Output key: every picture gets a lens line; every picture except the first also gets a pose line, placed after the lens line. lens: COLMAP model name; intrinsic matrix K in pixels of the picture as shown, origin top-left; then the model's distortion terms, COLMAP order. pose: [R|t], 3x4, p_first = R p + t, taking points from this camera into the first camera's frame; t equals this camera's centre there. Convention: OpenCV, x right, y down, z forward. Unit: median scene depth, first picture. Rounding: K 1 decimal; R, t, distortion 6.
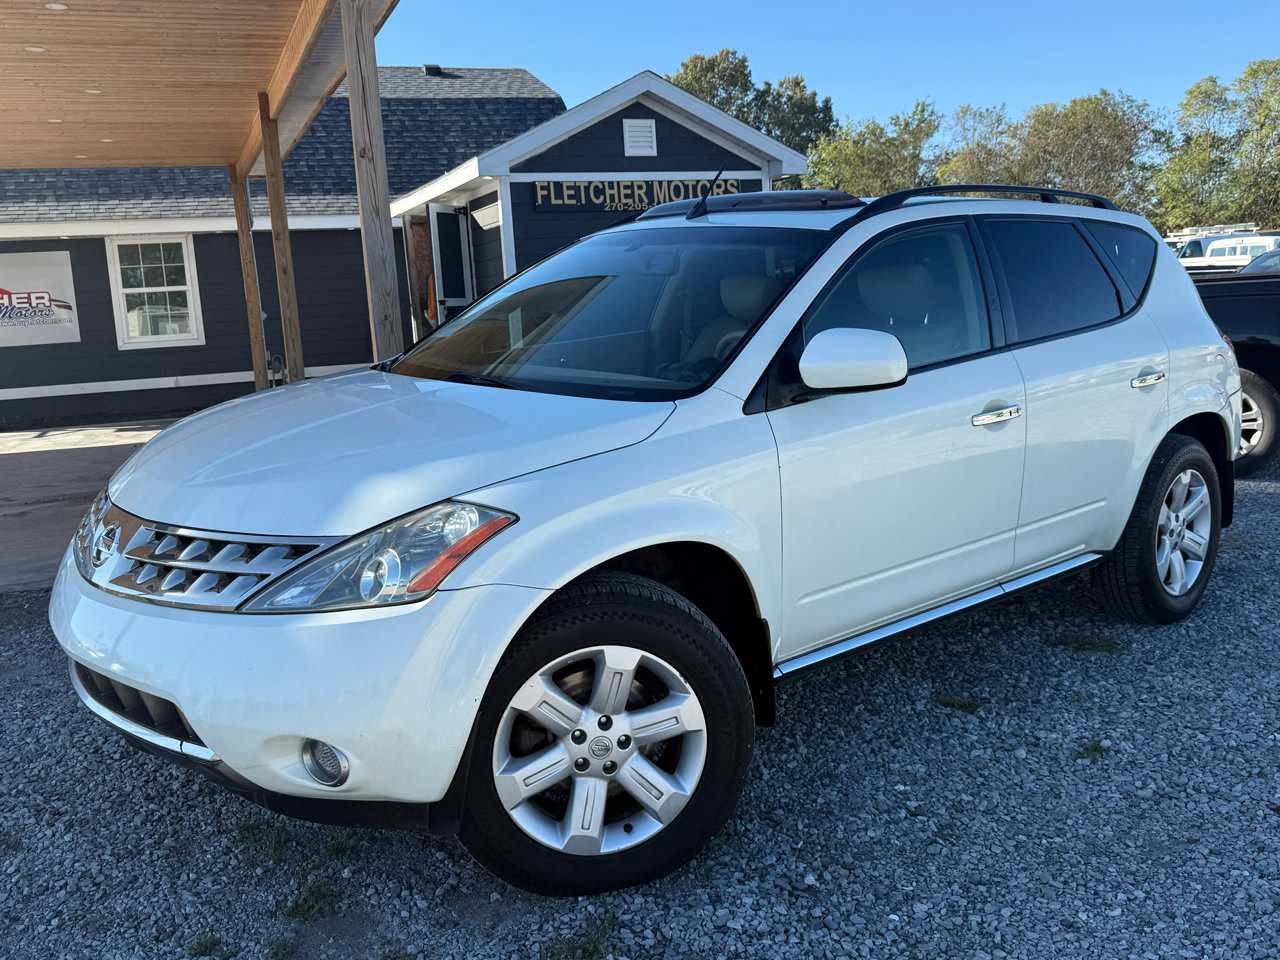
lens RADIAL K [[1102.0, 0, 632.1], [0, 1102.0, 454.7], [0, 0, 1]] dist [0.153080, -0.323560]
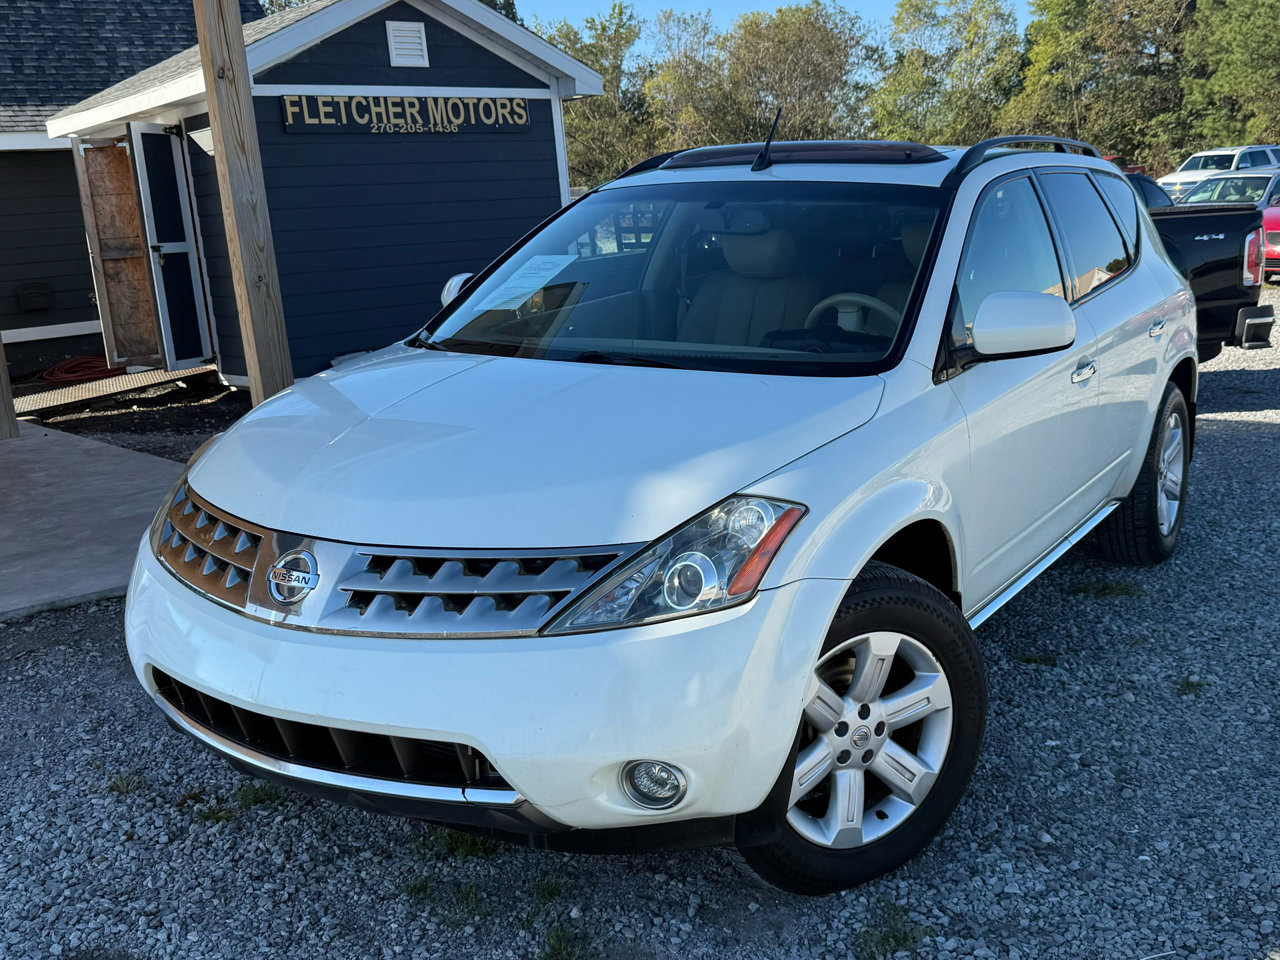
lens RADIAL K [[1273.3, 0, 723.3], [0, 1273.3, 493.1], [0, 0, 1]] dist [0.191248, -0.422606]
pose [[0.948086, -0.073984, 0.309288, -0.356210], [0.055364, 0.996109, 0.068566, -0.024253], [-0.313157, -0.047883, 0.948493, -0.010928]]
